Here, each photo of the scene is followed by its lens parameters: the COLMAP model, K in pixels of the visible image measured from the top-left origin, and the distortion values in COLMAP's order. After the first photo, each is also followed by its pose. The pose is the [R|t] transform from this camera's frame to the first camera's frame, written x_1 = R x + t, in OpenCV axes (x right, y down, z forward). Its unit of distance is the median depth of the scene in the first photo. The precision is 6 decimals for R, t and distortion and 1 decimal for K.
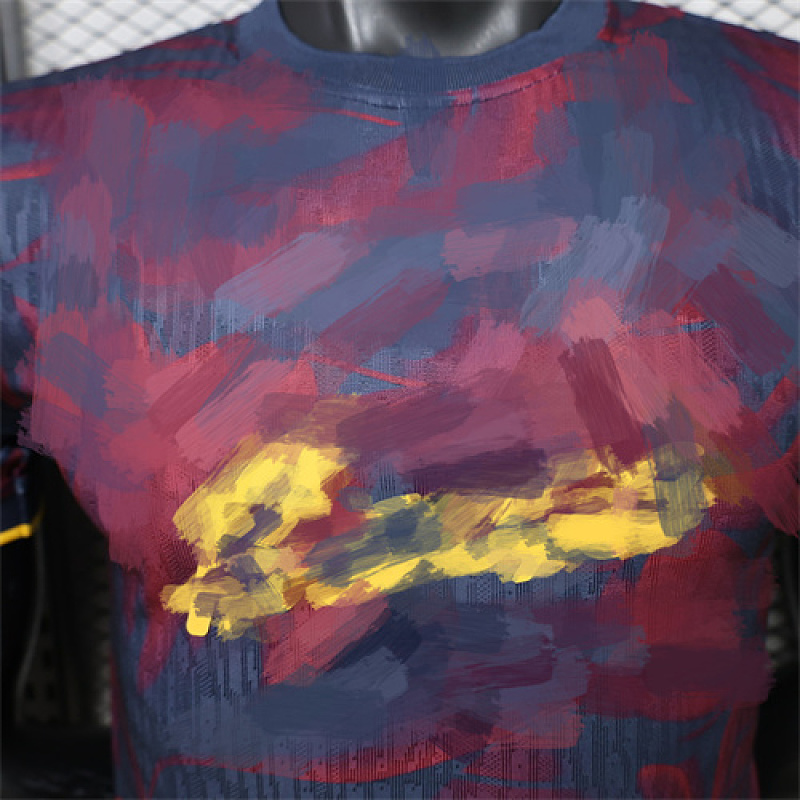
lens RADIAL K [[1267.2, 0, 400.0], [0, 1267.2, 400.0], [0, 0, 1]] dist [0.022424, -0.016825]
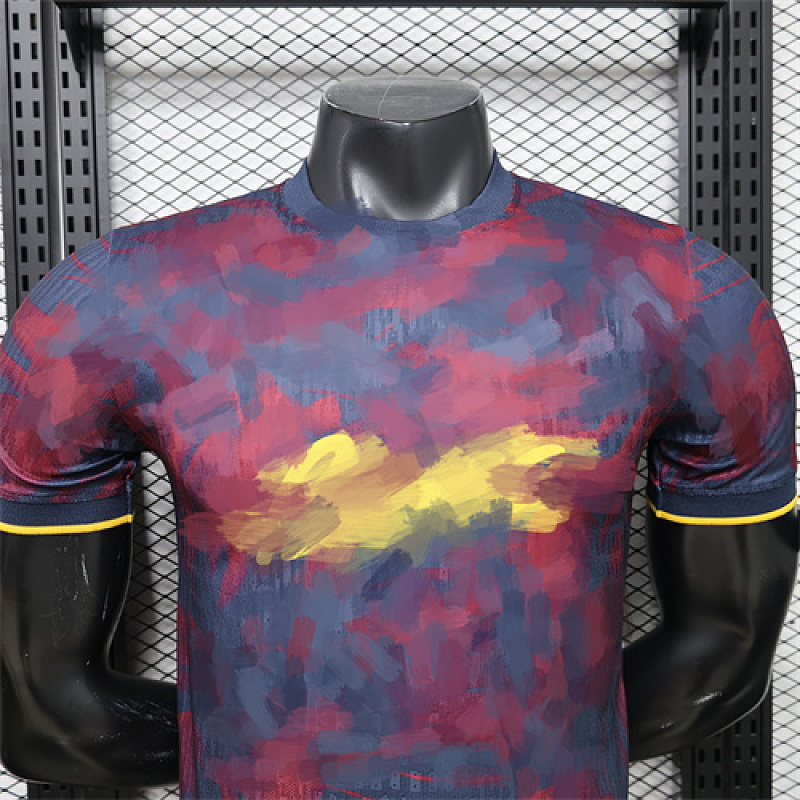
lens RADIAL K [[1267.2, 0, 400.0], [0, 1267.2, 400.0], [0, 0, 1]] dist [0.022424, -0.016825]
pose [[0.999337, 0.007227, 0.035691, -0.042080], [-0.005008, 0.998071, -0.061885, 0.071300], [-0.036070, 0.061666, 0.997445, -0.651150]]
